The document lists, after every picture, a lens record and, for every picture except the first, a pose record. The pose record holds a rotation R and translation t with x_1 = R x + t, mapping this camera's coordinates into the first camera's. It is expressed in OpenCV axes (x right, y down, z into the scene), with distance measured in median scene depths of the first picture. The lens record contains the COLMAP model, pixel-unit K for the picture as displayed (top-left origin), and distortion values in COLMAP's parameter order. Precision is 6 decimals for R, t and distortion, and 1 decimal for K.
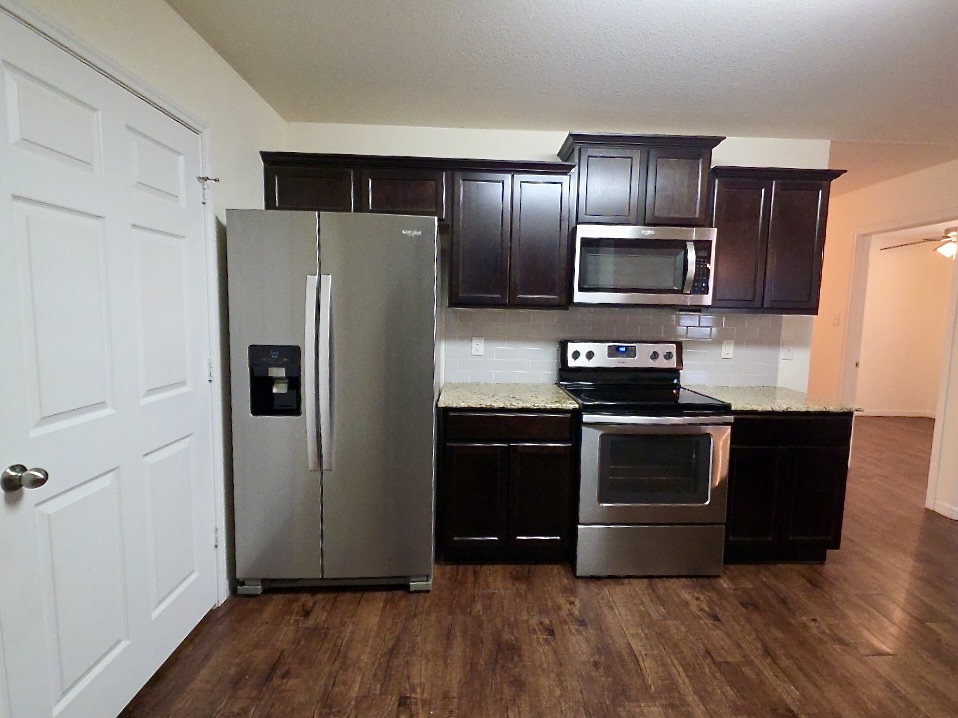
lens RADIAL K [[456.4, 0, 480.7], [0, 456.4, 349.2], [0, 0, 1]] dist [0.002040, -0.000061]
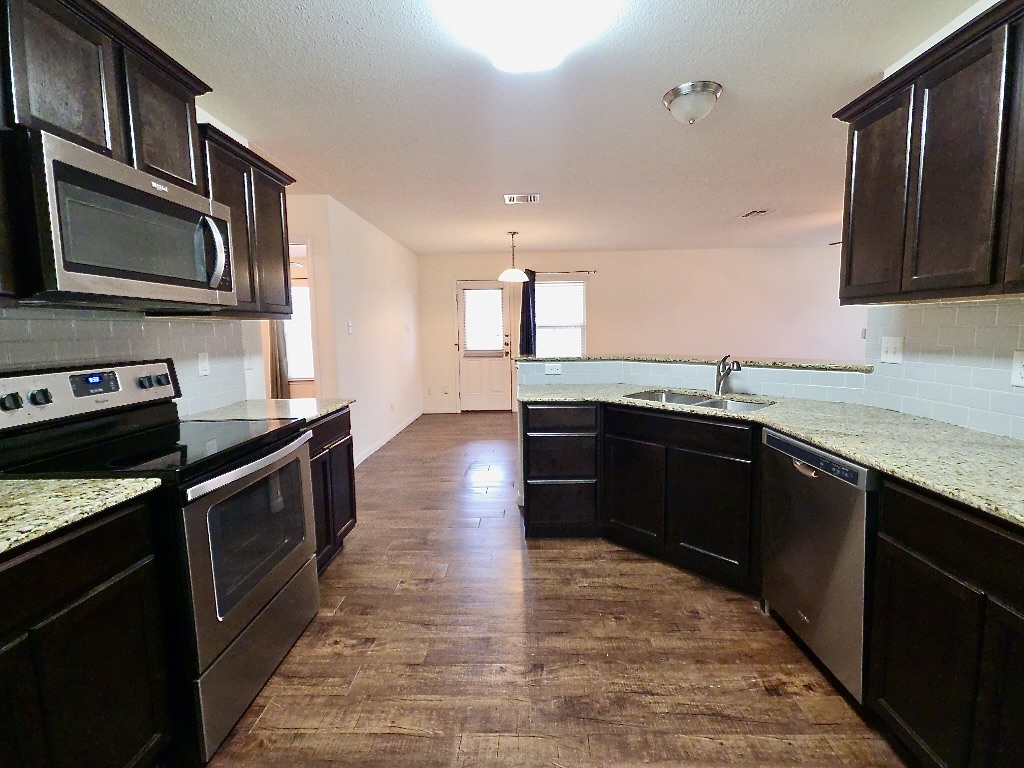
lens RADIAL K [[464.5, 0, 515.3], [0, 464.5, 375.8], [0, 0, 1]] dist [0.009193, -0.000360]
pose [[0.048629, -0.119973, 0.991585, -0.308995], [0.111567, 0.987200, 0.113971, -0.015538], [-0.992566, 0.105086, 0.061391, 0.527012]]
